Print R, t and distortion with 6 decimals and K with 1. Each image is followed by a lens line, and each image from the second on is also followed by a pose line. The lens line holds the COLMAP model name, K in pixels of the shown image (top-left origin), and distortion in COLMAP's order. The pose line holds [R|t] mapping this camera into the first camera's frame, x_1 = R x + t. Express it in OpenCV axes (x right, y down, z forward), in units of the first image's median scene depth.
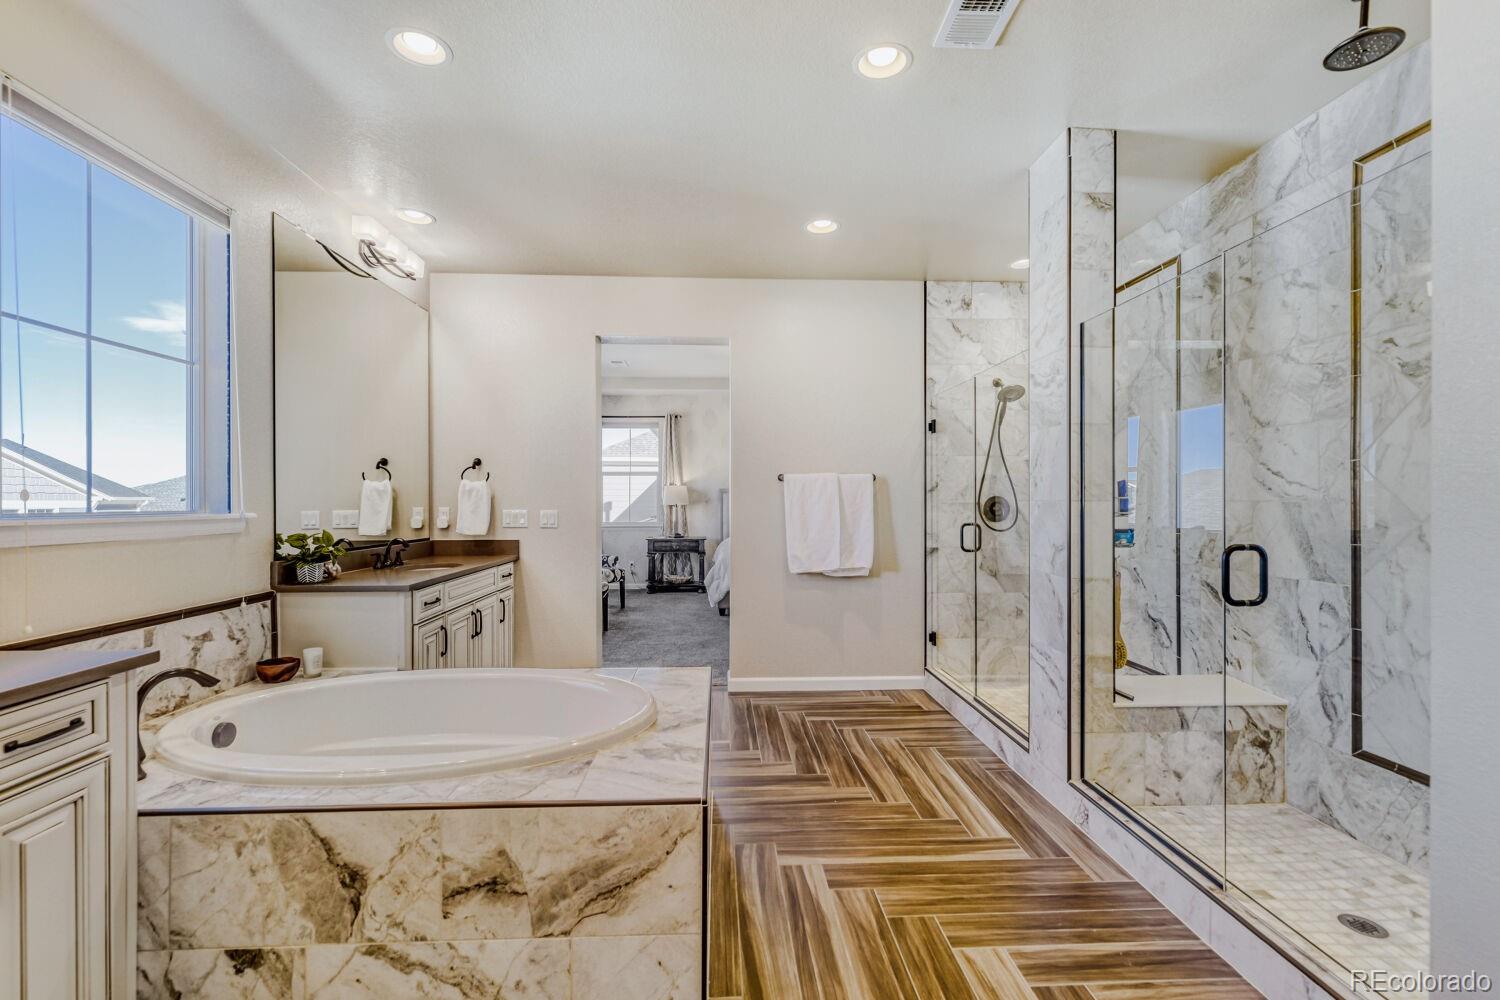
lens RADIAL K [[731.9, 0, 724.8], [0, 731.9, 502.4], [0, 0, 1]] dist [-0.000697, -0.000096]
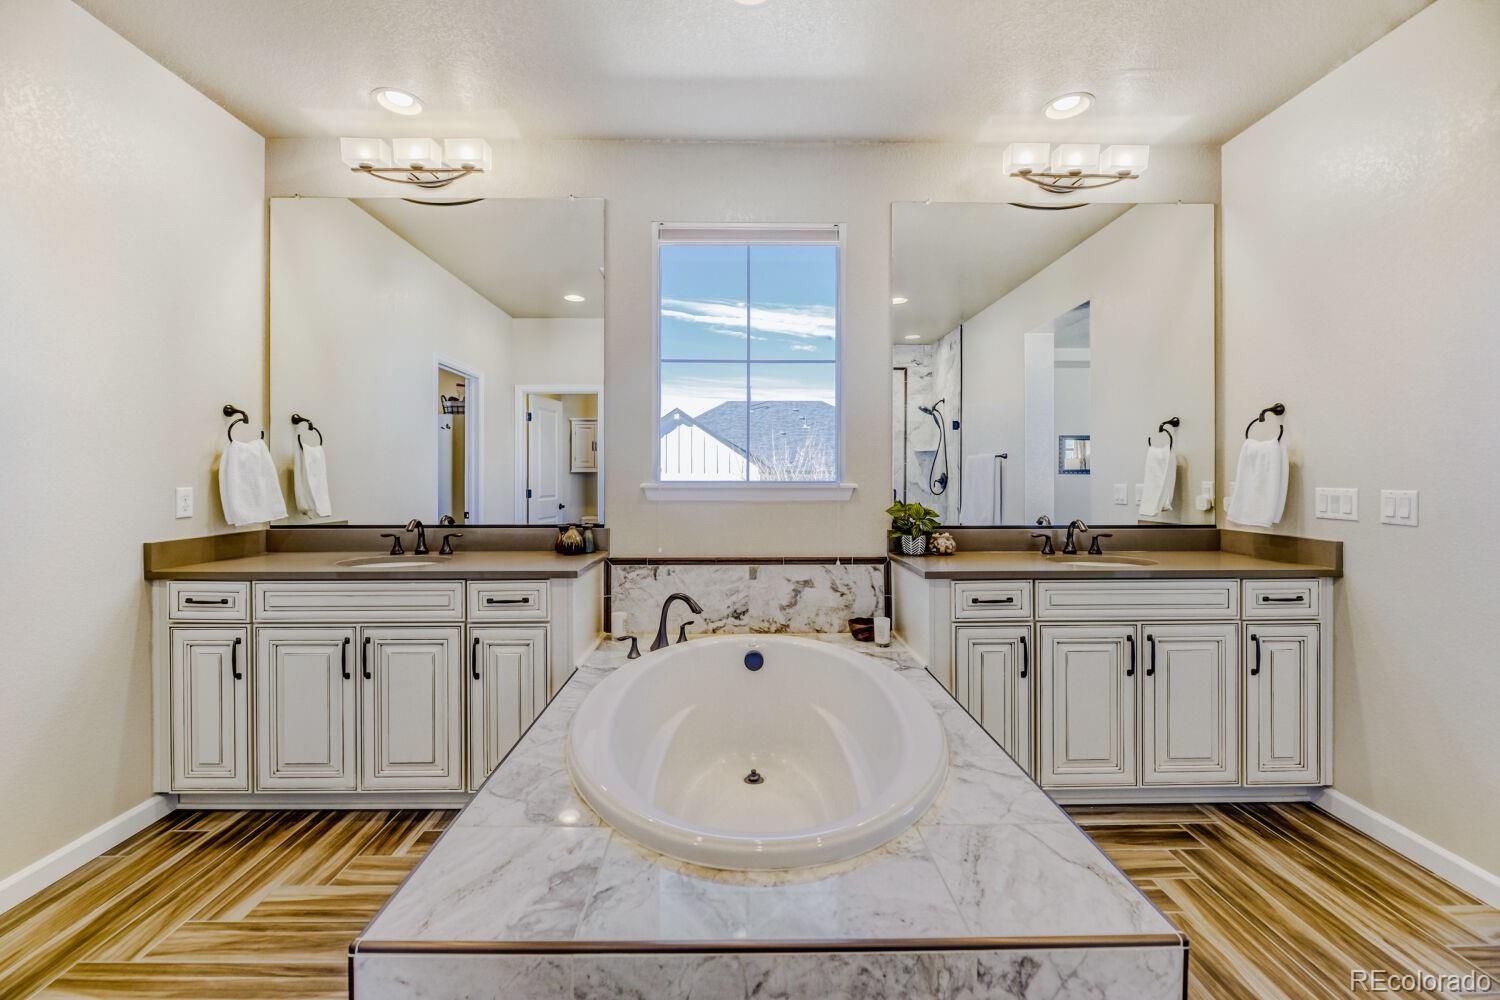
lens RADIAL K [[614.3, 0, 748.5], [0, 614.3, 508.1], [0, 0, 1]] dist [-0.006352, -0.000228]
pose [[-0.040853, 0.051941, -0.997814, 0.199016], [-0.001712, 0.998643, 0.052054, 0.002439], [0.999164, 0.003835, -0.040709, 0.589948]]
